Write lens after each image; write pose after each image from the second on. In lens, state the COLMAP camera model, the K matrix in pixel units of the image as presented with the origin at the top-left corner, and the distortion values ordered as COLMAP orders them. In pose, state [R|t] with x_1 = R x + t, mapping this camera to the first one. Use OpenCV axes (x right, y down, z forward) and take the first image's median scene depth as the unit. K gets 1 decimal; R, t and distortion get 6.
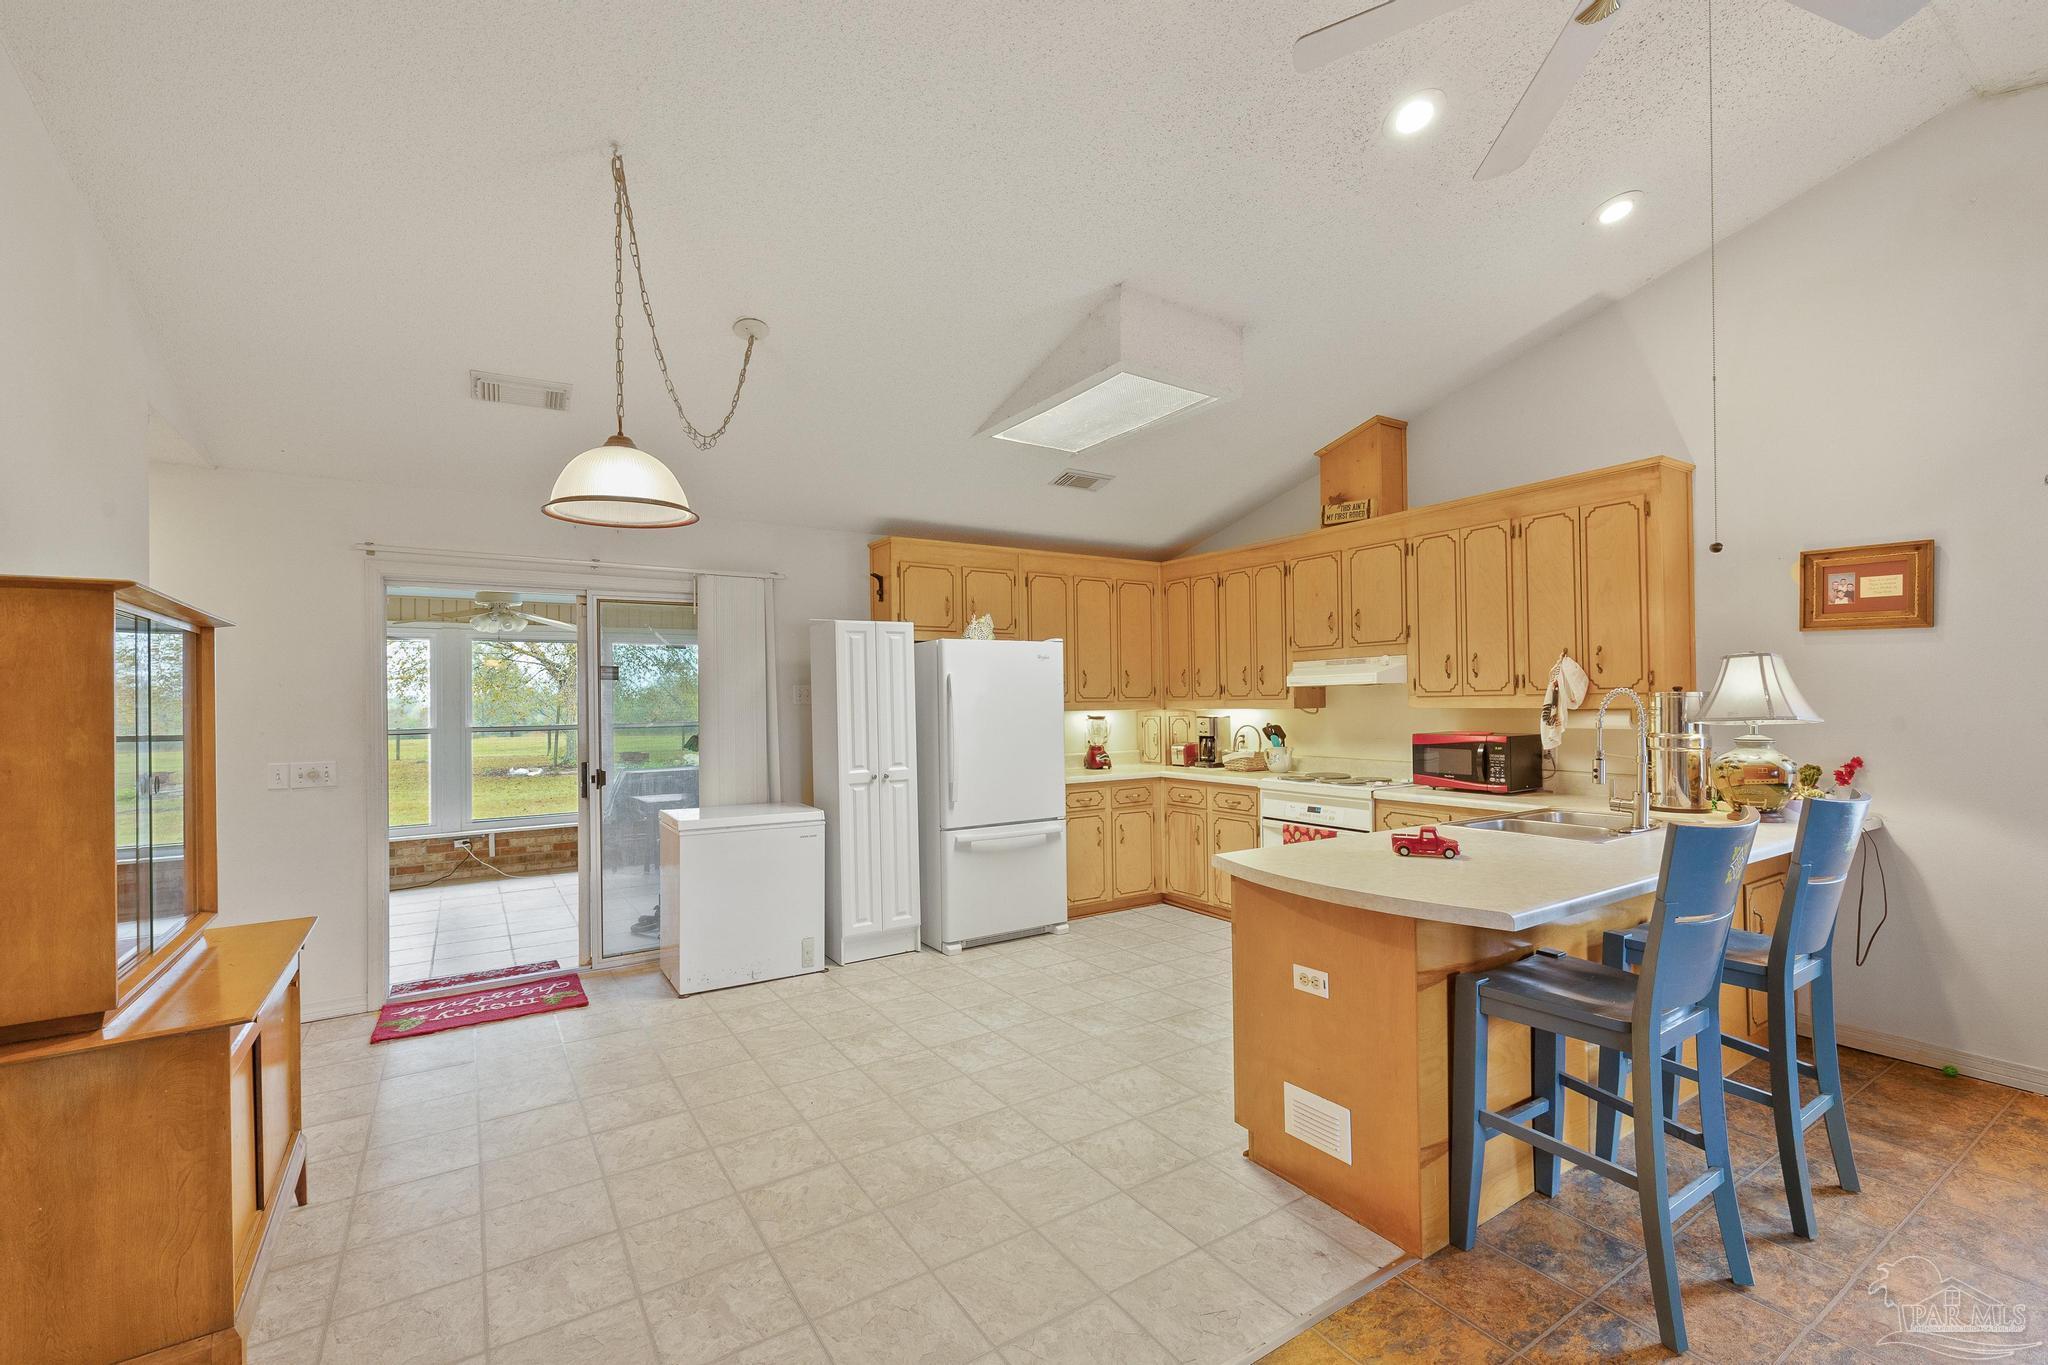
lens RADIAL K [[860.7, 0, 1021.1], [0, 860.7, 692.7], [0, 0, 1]] dist [0.002225, 0.000584]
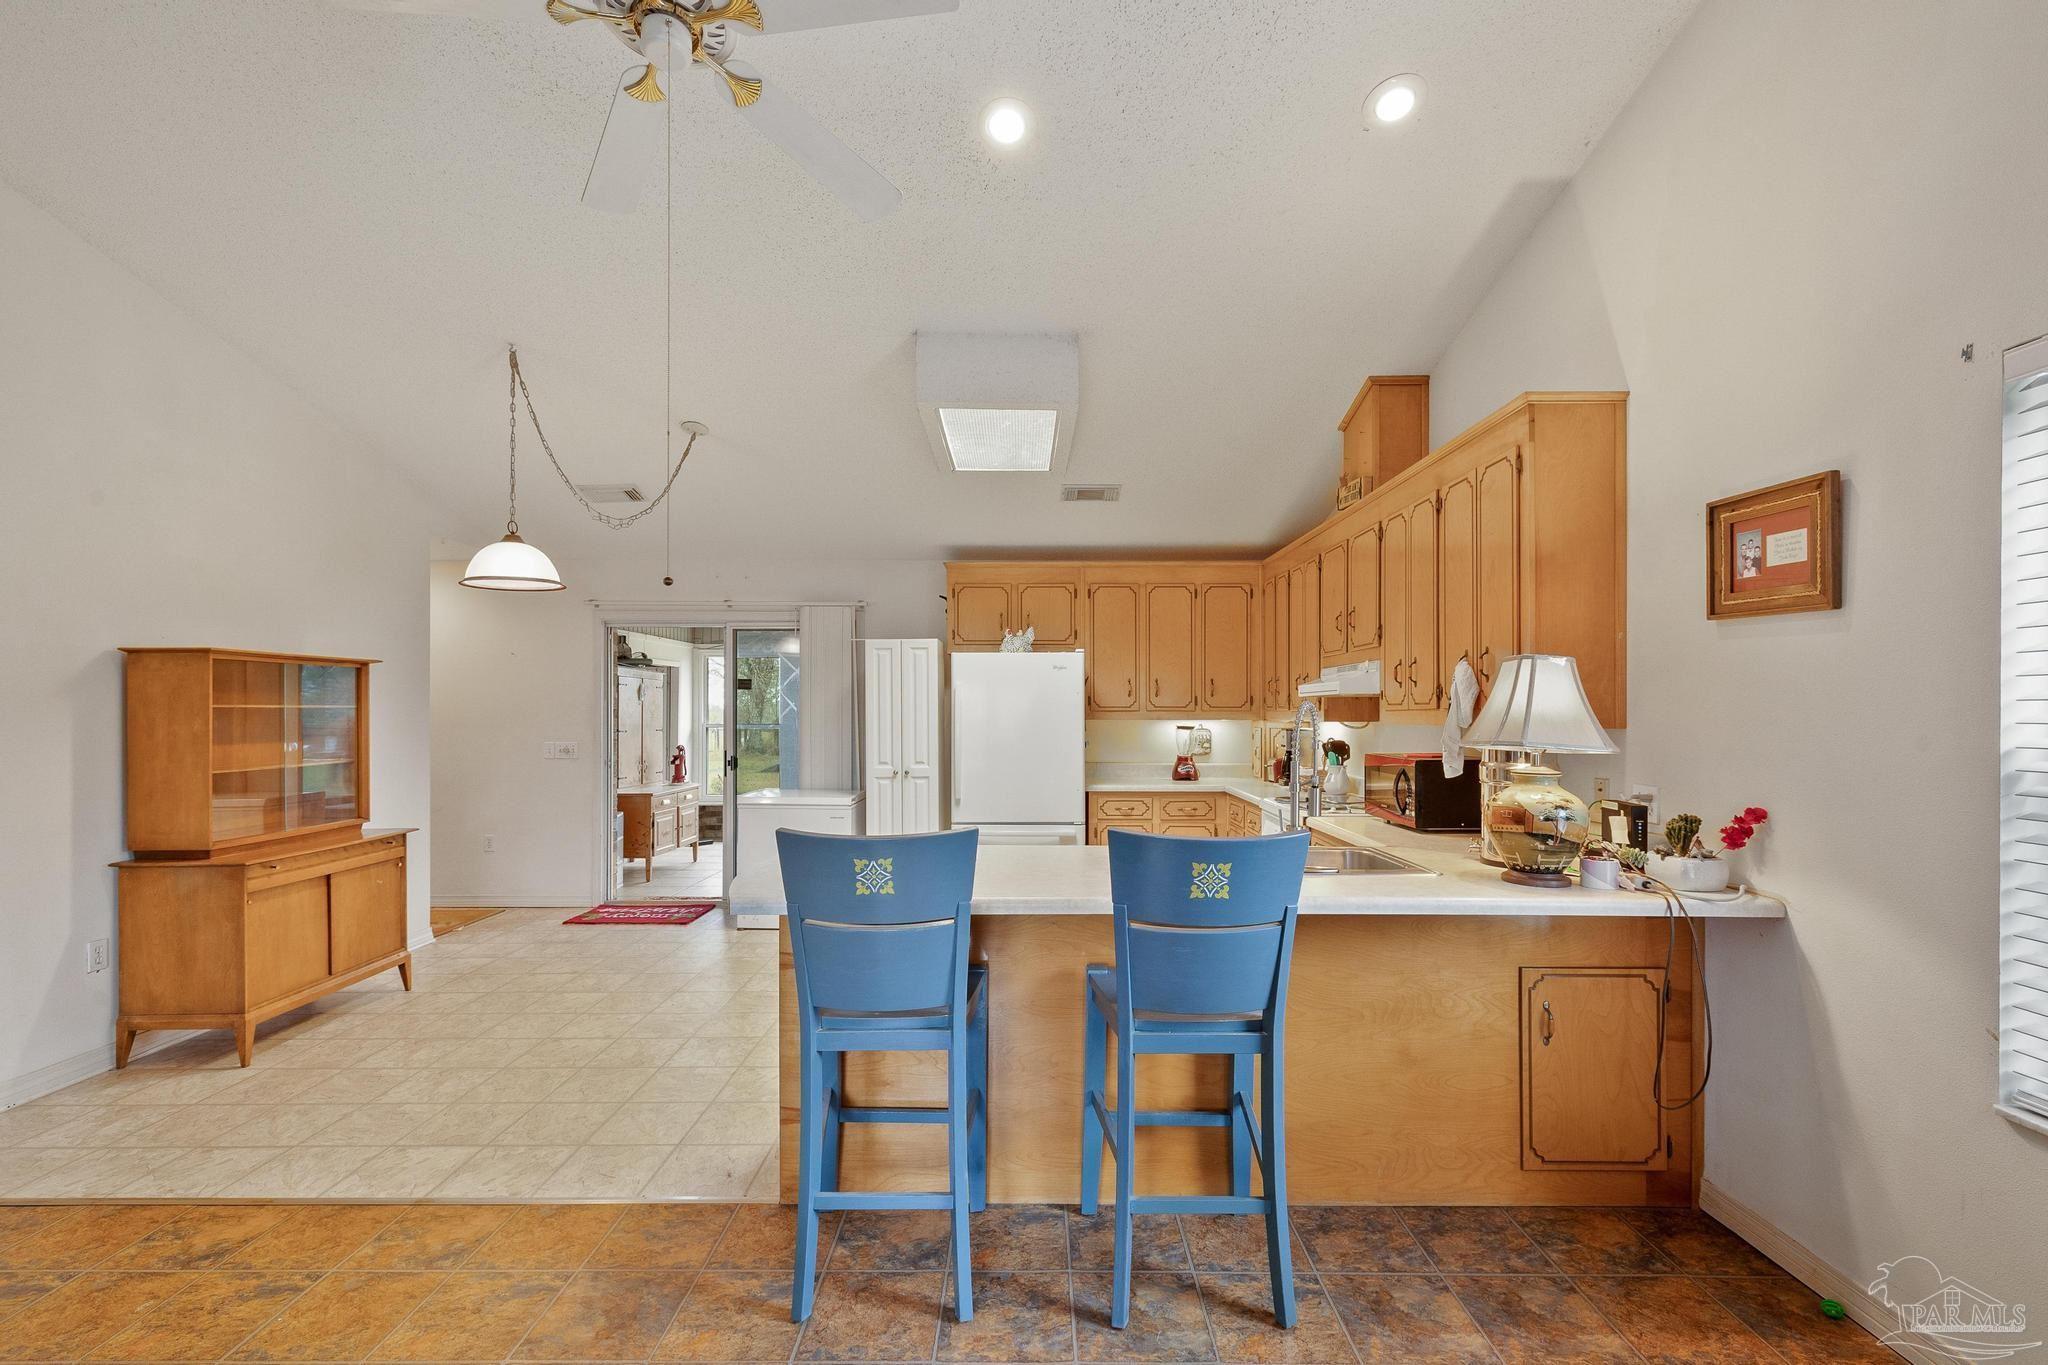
lens RADIAL K [[876.2, 0, 1028.2], [0, 876.2, 708.6], [0, 0, 1]] dist [0.001359, 0.000508]
pose [[0.841640, 0.011101, -0.539925, 0.615167], [-0.004699, 0.999901, 0.013234, -0.005865], [0.540018, -0.008602, 0.841609, 0.094631]]
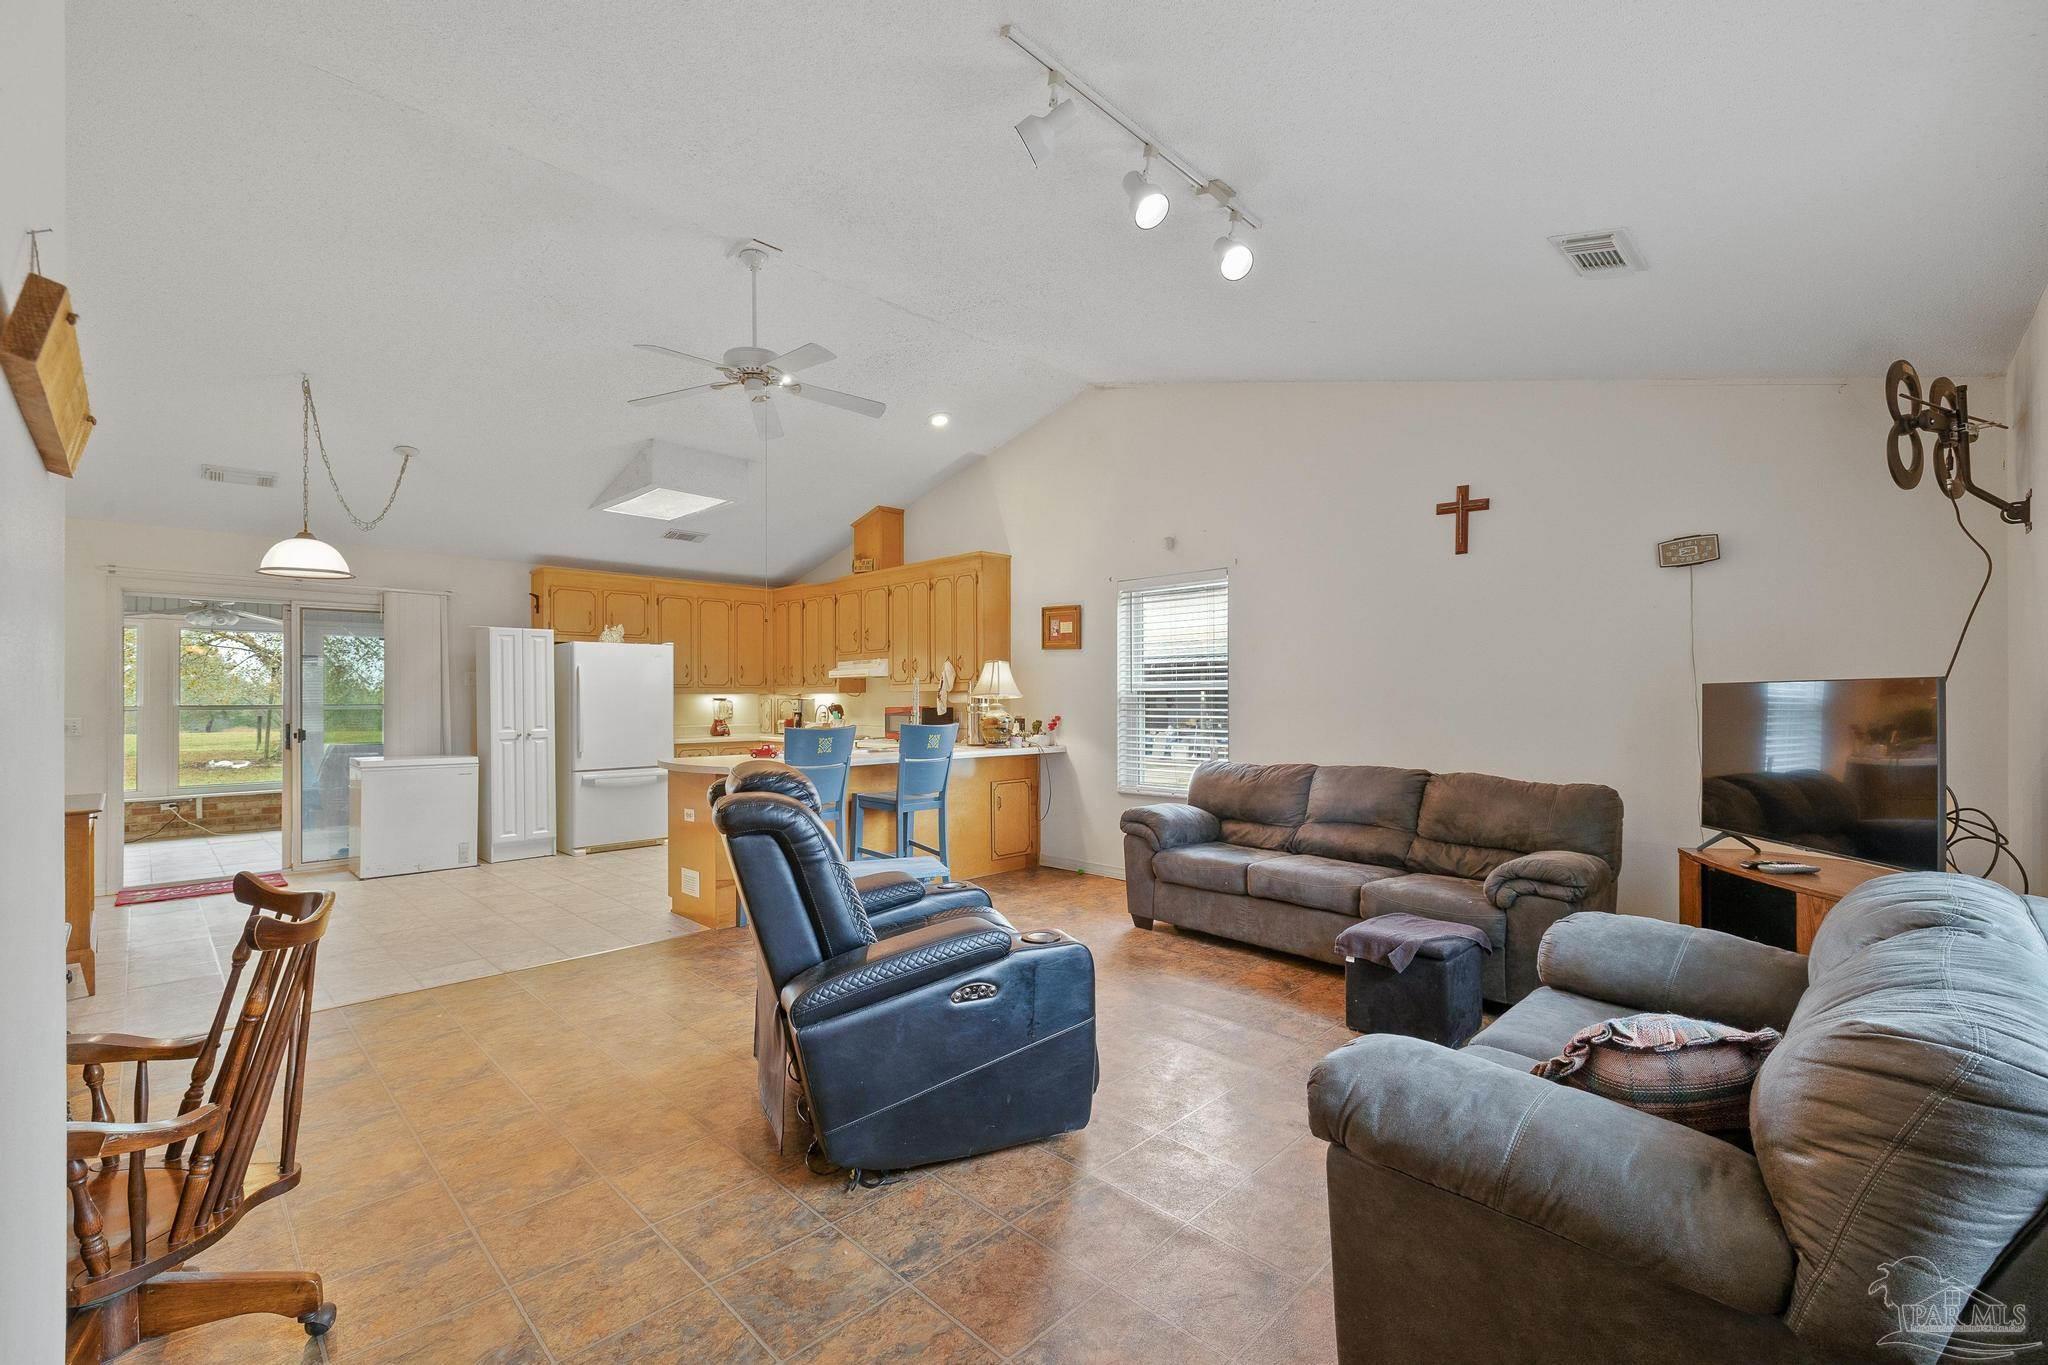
lens RADIAL K [[860.7, 0, 1021.1], [0, 860.7, 692.7], [0, 0, 1]] dist [0.002225, 0.000584]
pose [[0.975316, 0.010288, 0.220575, 0.332791], [-0.010578, 0.999944, 0.000134, 0.016880], [-0.220561, -0.002464, 0.975370, -0.607170]]
